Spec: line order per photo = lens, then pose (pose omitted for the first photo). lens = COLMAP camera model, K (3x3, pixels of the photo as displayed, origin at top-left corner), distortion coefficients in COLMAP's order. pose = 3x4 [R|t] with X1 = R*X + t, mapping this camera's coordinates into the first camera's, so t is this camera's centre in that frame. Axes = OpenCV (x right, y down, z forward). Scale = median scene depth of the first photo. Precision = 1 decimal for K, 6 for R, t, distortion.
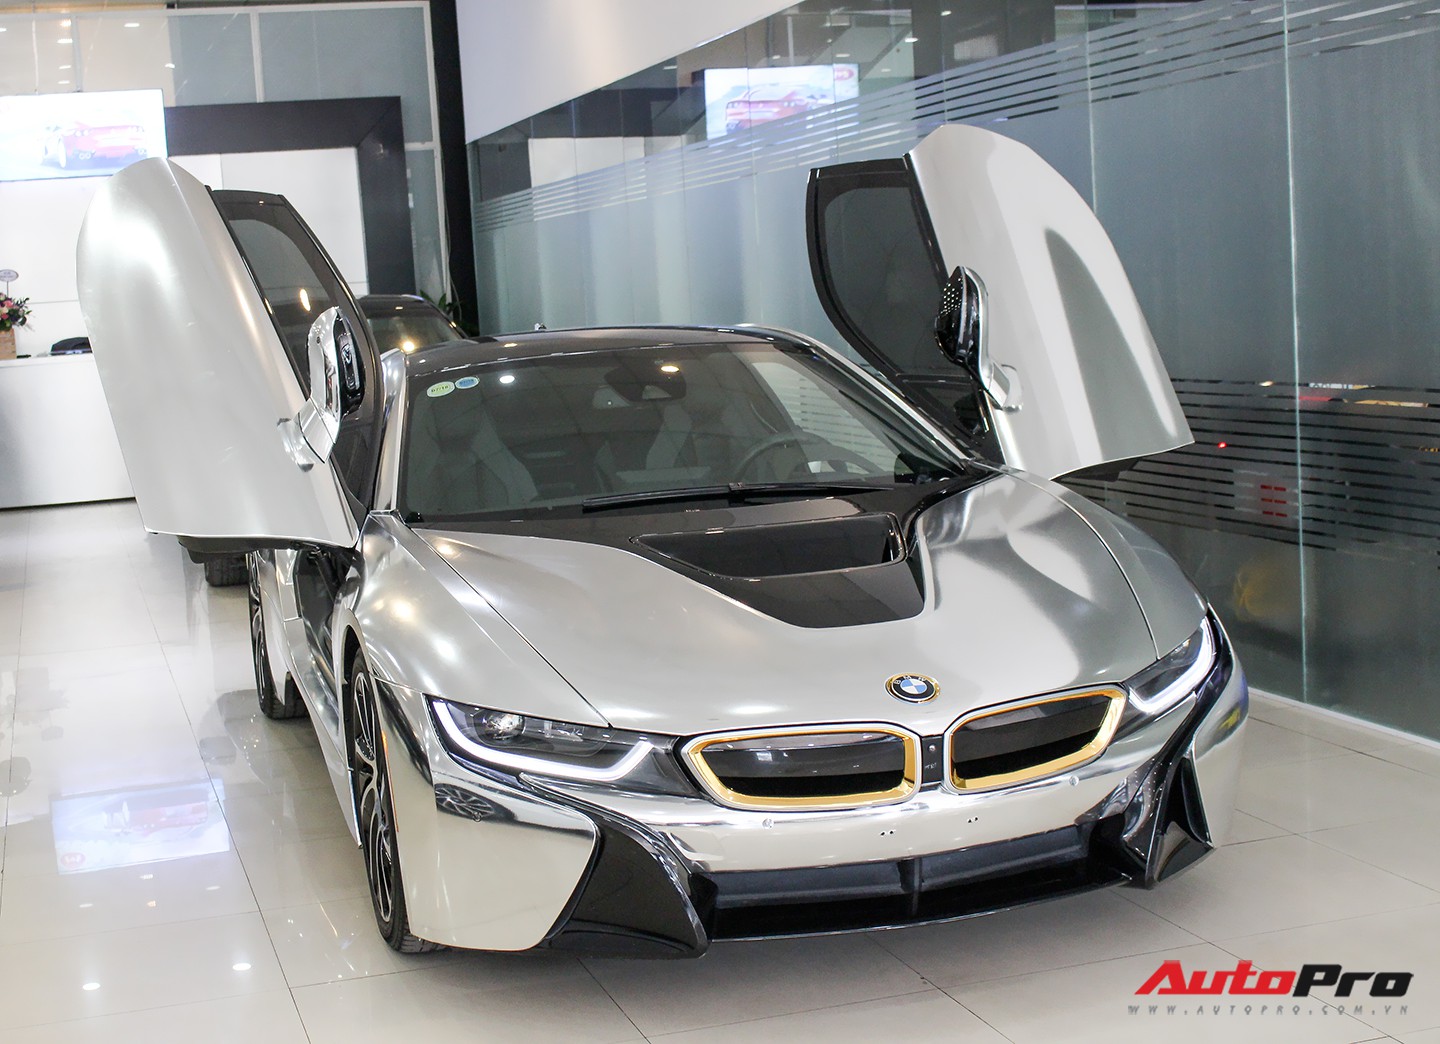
lens RADIAL K [[2186.0, 0, 720.0], [0, 2186.0, 522.0], [0, 0, 1]] dist [-0.074214, 0.048881]
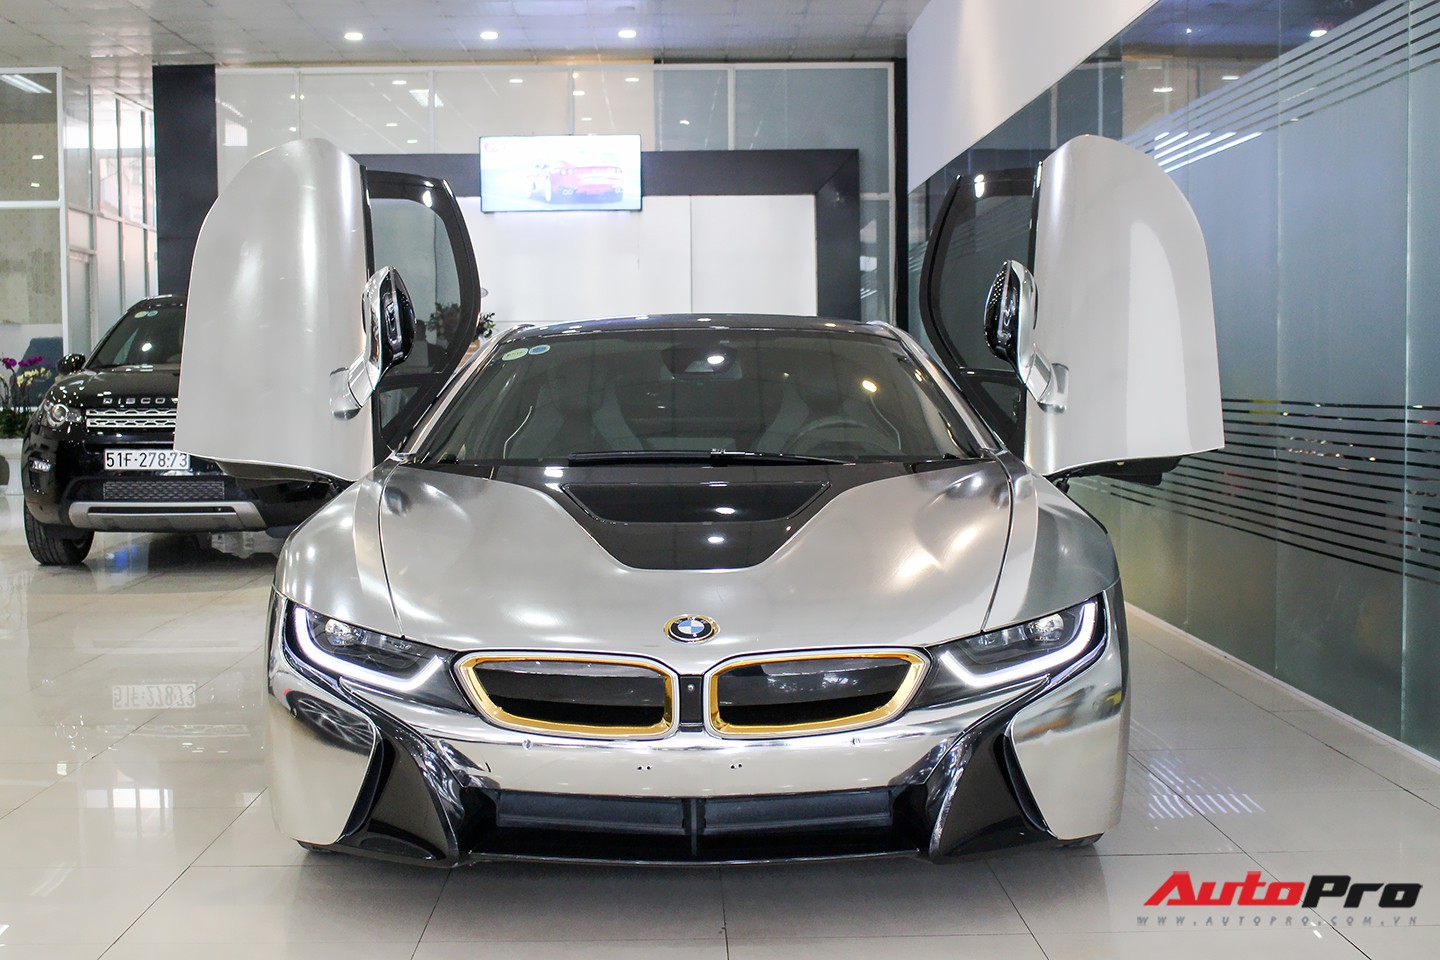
lens RADIAL K [[2039.9, 0, 720.0], [0, 2039.9, 480.0], [0, 0, 1]] dist [-0.019898, -0.001471]
pose [[0.959859, 0.068780, -0.271919, 0.341288], [-0.081127, 0.996110, -0.034412, 0.037358], [0.268494, 0.055091, 0.961705, 0.088028]]
